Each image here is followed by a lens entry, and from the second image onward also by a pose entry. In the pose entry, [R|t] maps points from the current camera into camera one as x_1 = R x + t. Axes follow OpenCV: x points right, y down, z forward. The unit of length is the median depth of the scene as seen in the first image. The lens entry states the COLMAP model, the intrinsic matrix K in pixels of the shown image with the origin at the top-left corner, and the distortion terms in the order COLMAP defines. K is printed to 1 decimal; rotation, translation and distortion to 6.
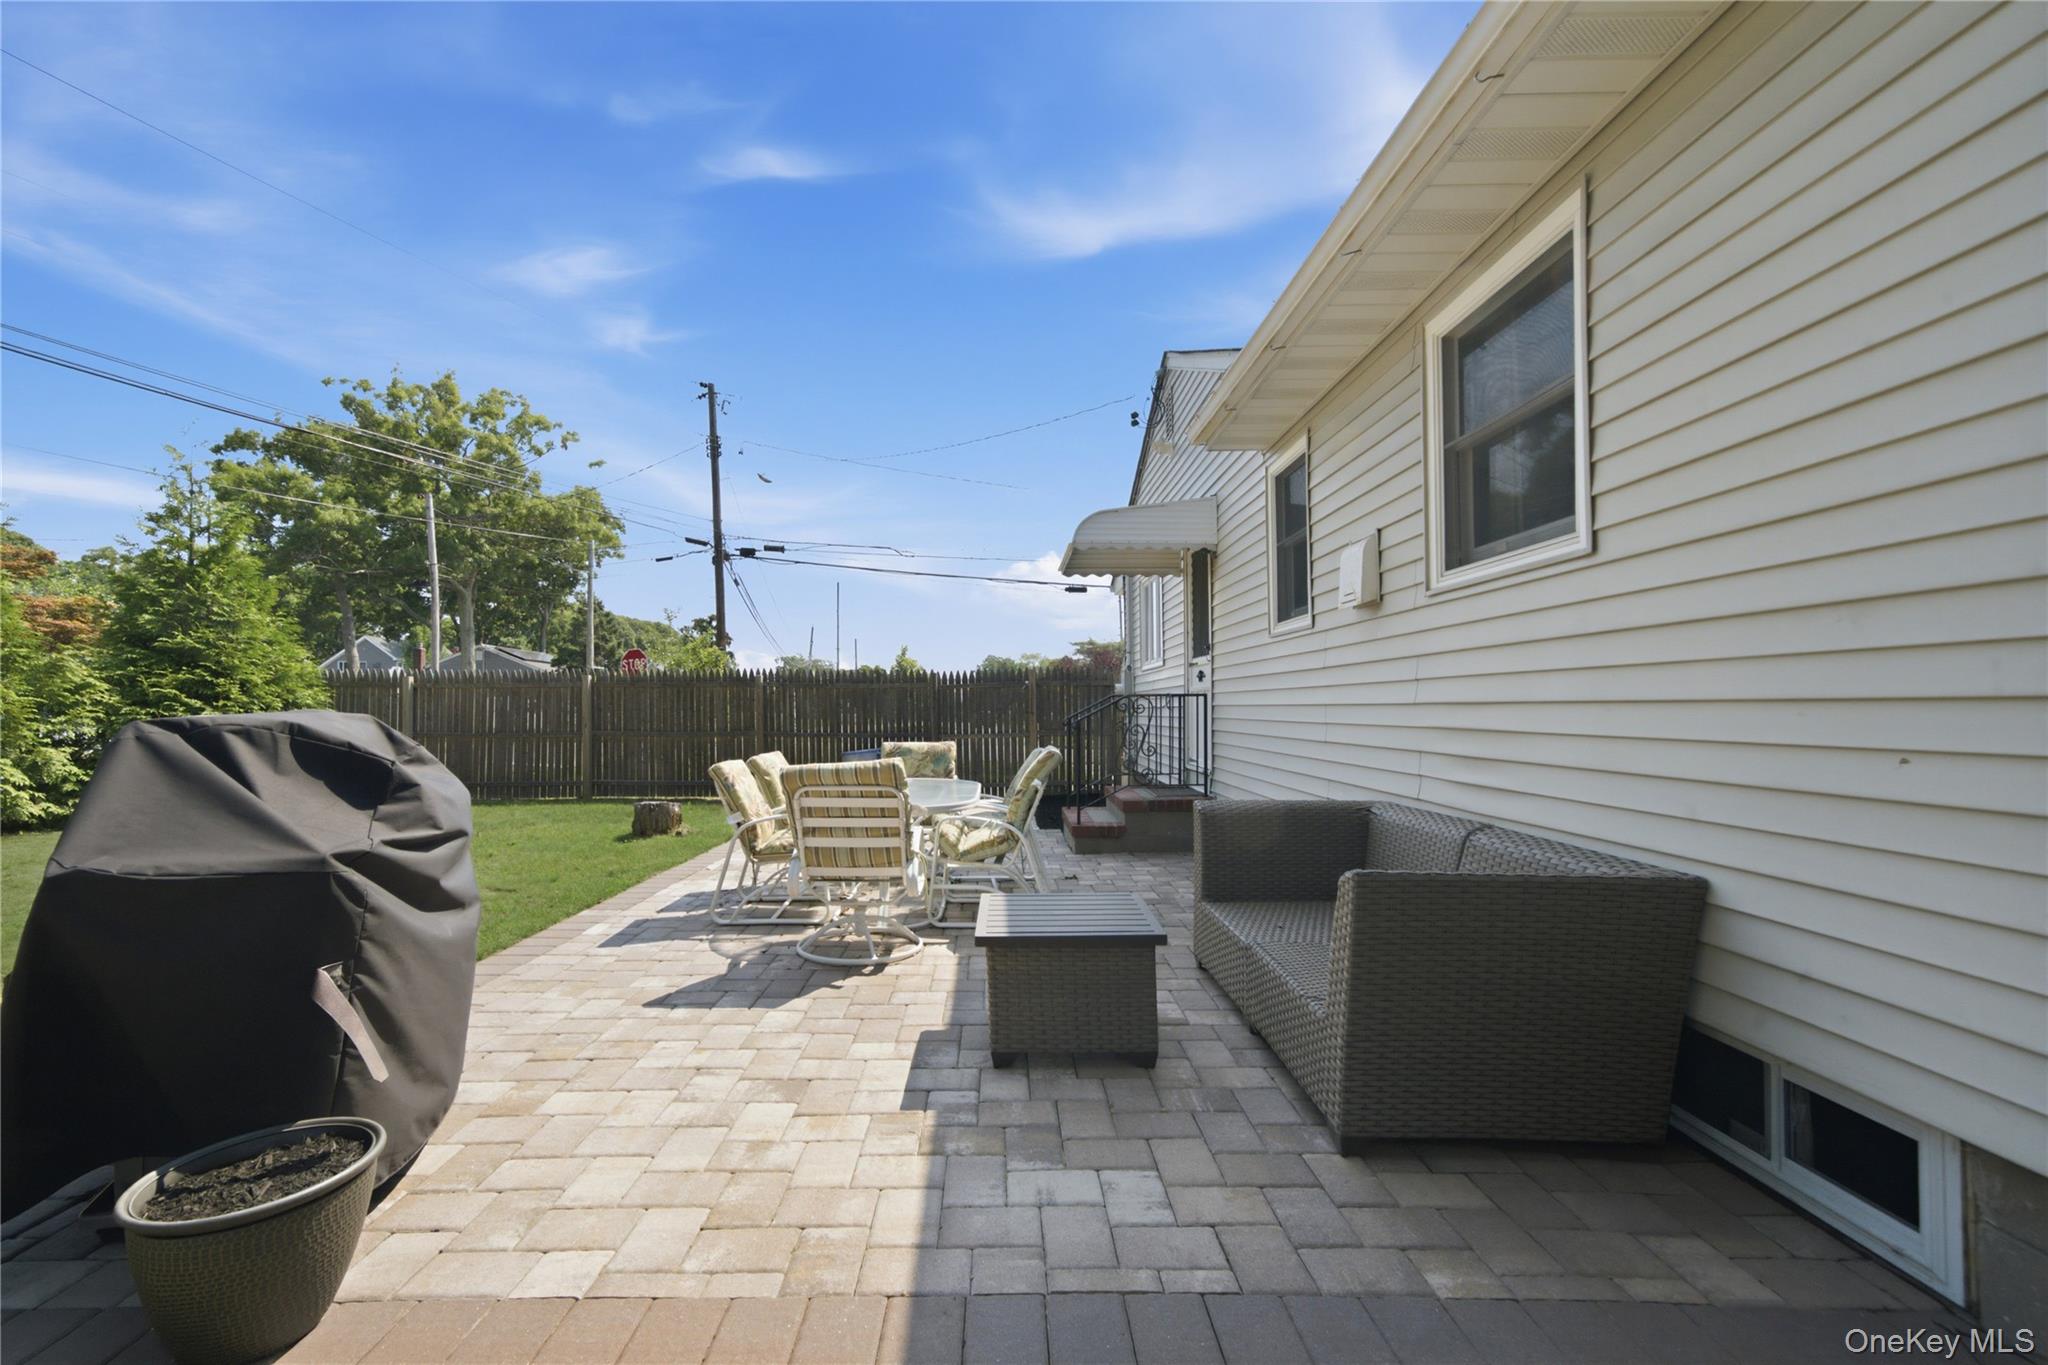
lens RADIAL K [[844.9, 0, 1024.7], [0, 844.9, 687.1], [0, 0, 1]] dist [-0.025667, 0.001365]
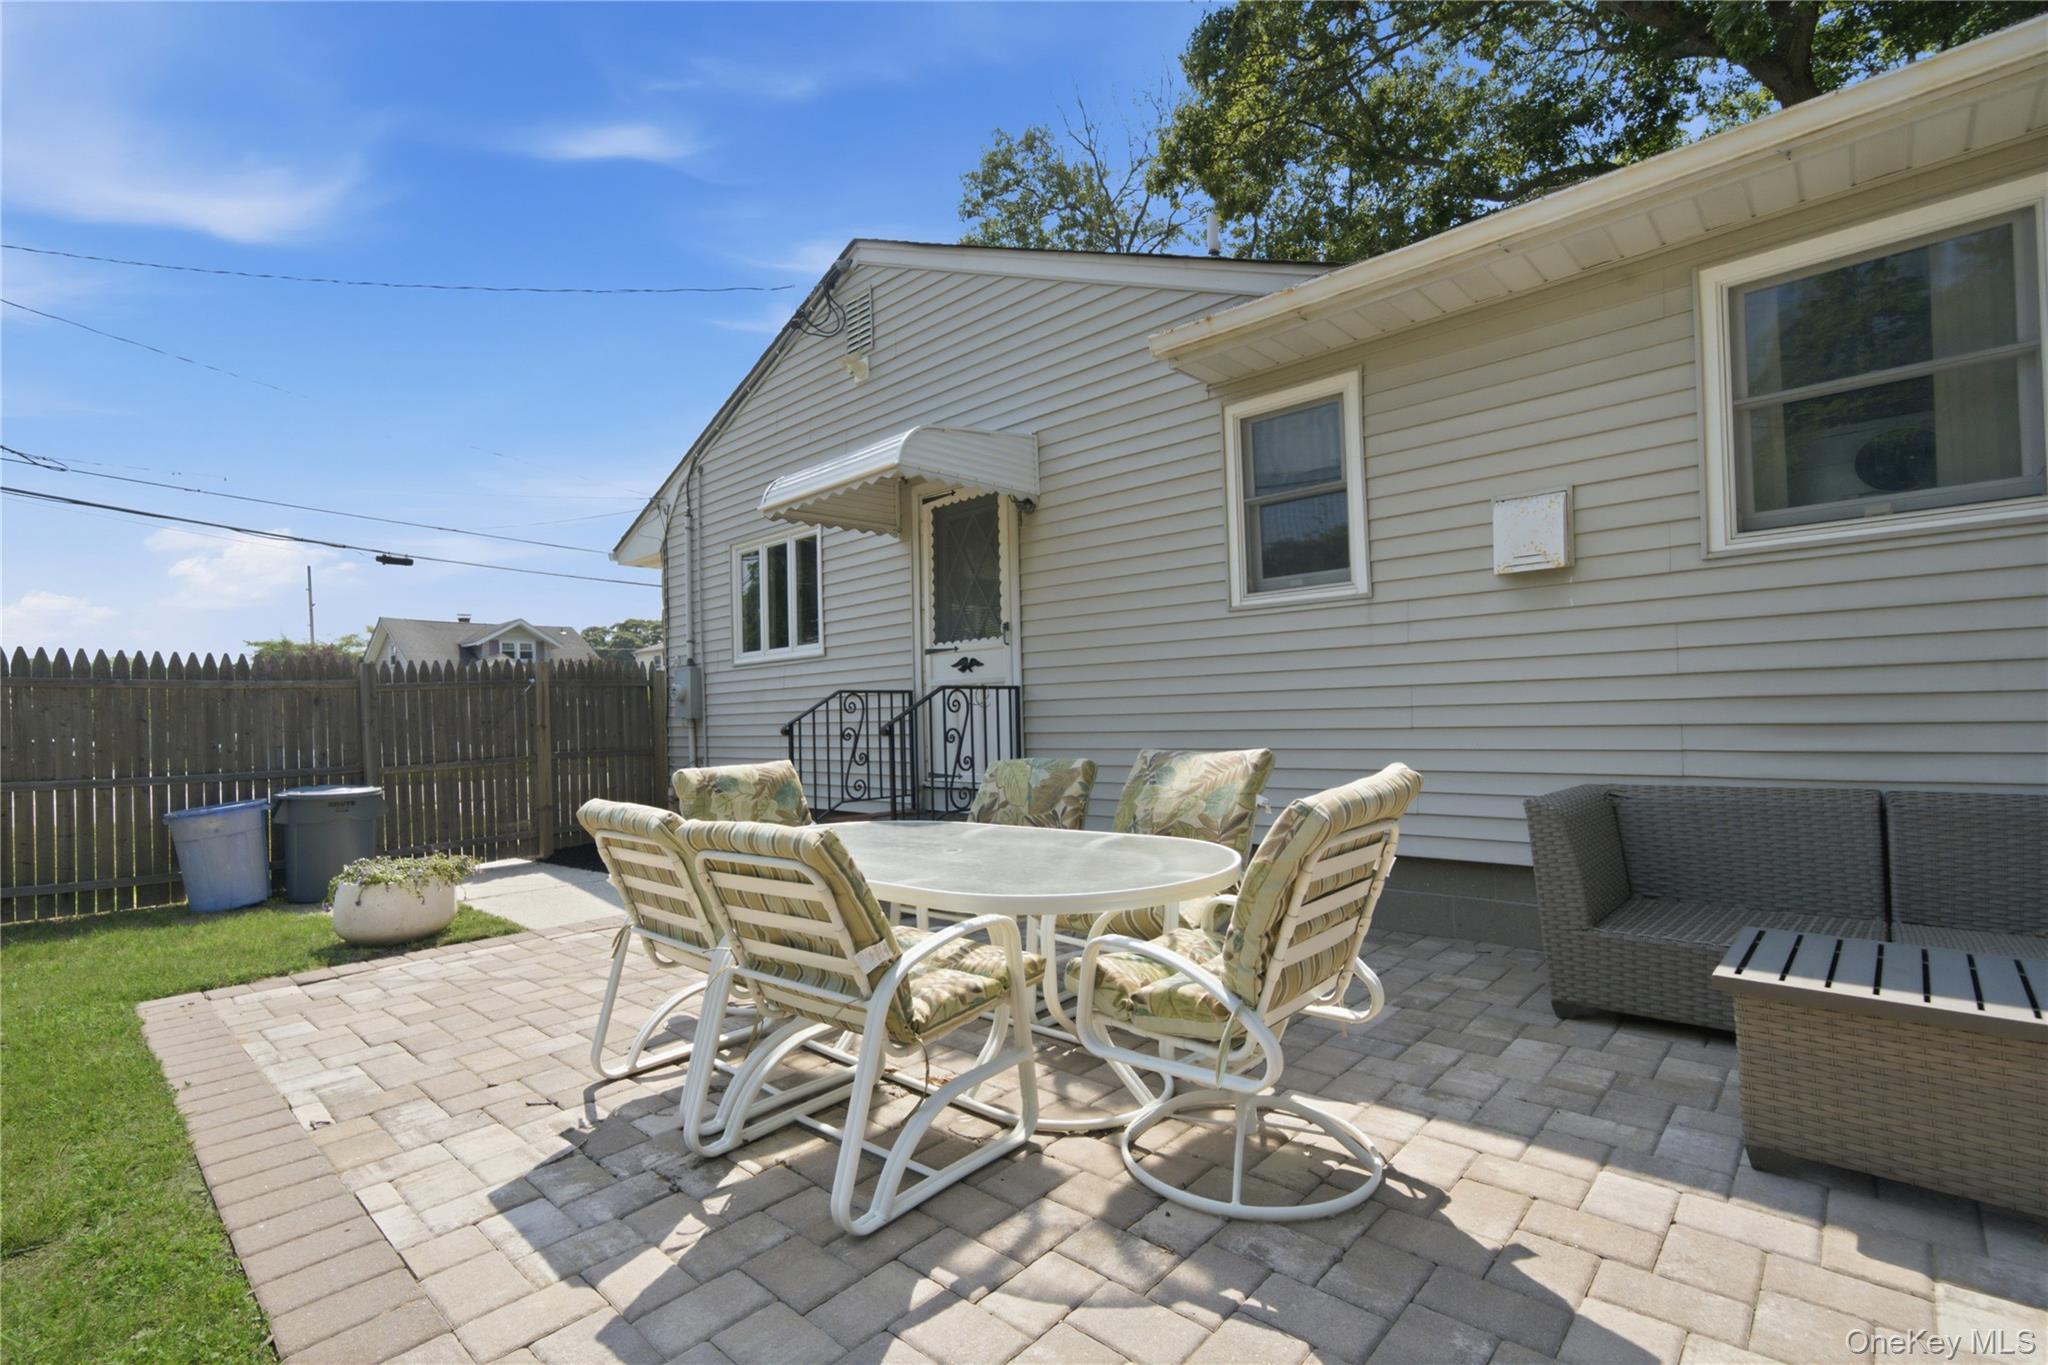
lens RADIAL K [[897.6, 0, 951.6], [0, 897.6, 709.3], [0, 0, 1]] dist [0.000707, 0.000661]
pose [[0.709626, -0.015774, 0.704402, -0.678283], [0.012412, 0.999874, 0.009887, 0.032285], [-0.704469, 0.001727, 0.709733, 0.722094]]
